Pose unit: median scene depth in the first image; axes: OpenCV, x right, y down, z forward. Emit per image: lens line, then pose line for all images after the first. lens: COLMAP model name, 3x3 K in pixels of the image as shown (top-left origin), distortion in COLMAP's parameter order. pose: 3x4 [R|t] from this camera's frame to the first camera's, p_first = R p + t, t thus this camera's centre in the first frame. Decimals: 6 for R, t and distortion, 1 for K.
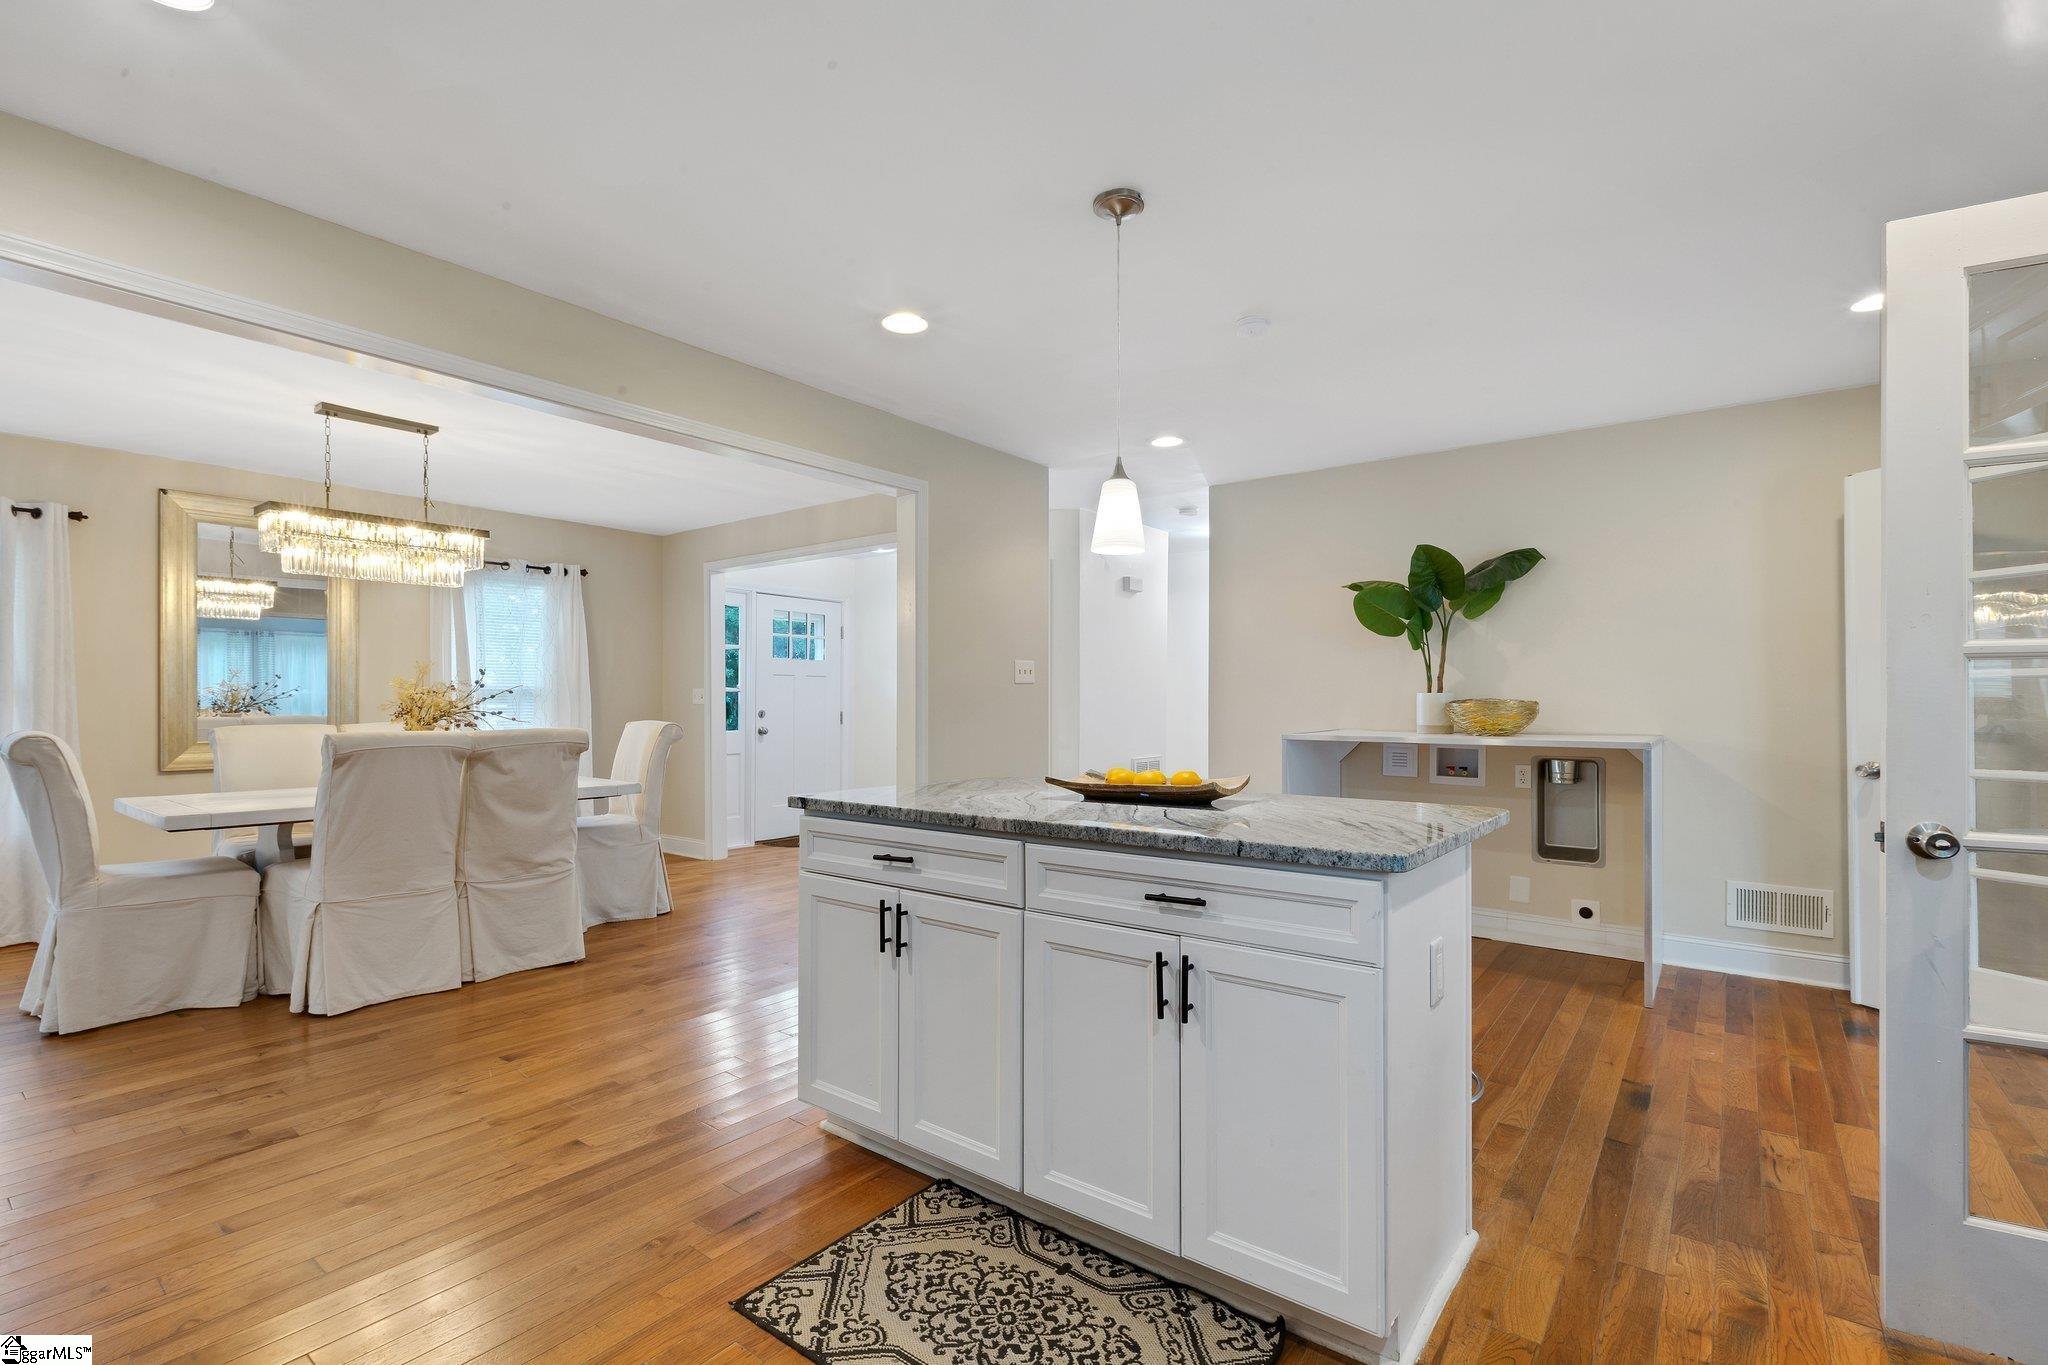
lens RADIAL K [[918.1, 0, 1018.1], [0, 918.1, 701.4], [0, 0, 1]] dist [0.002565, -0.000167]
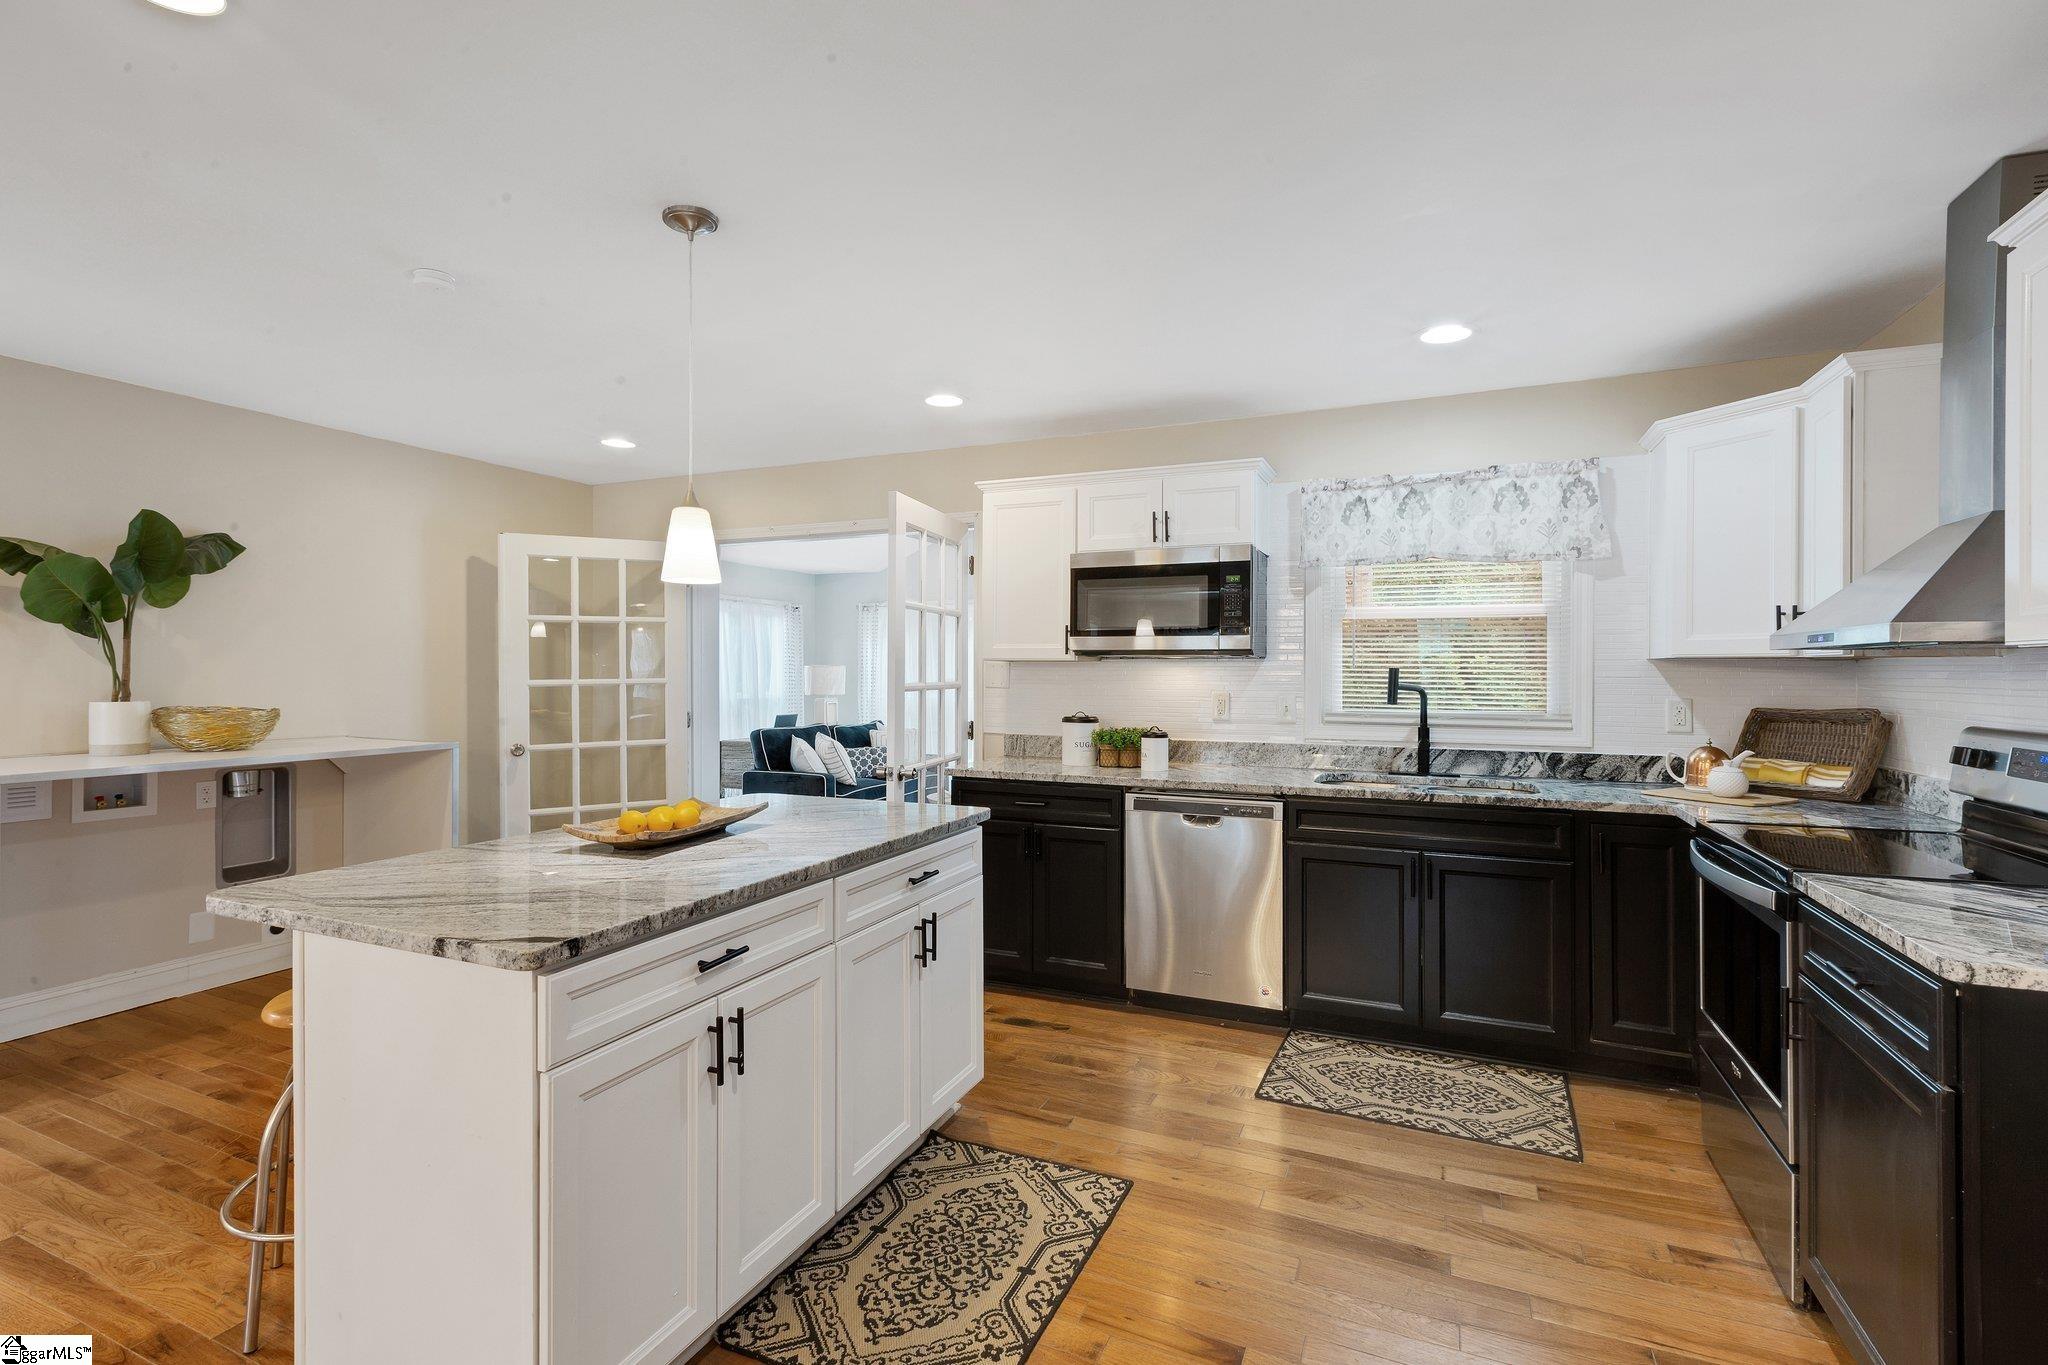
lens RADIAL K [[918.1, 0, 1019.8], [0, 918.1, 674.5], [0, 0, 1]] dist [0.002565, -0.000167]
pose [[-0.237863, -0.003313, 0.971293, -1.018324], [-0.002962, 0.999992, 0.002686, -0.077771], [-0.971294, -0.002238, -0.237871, 1.007754]]
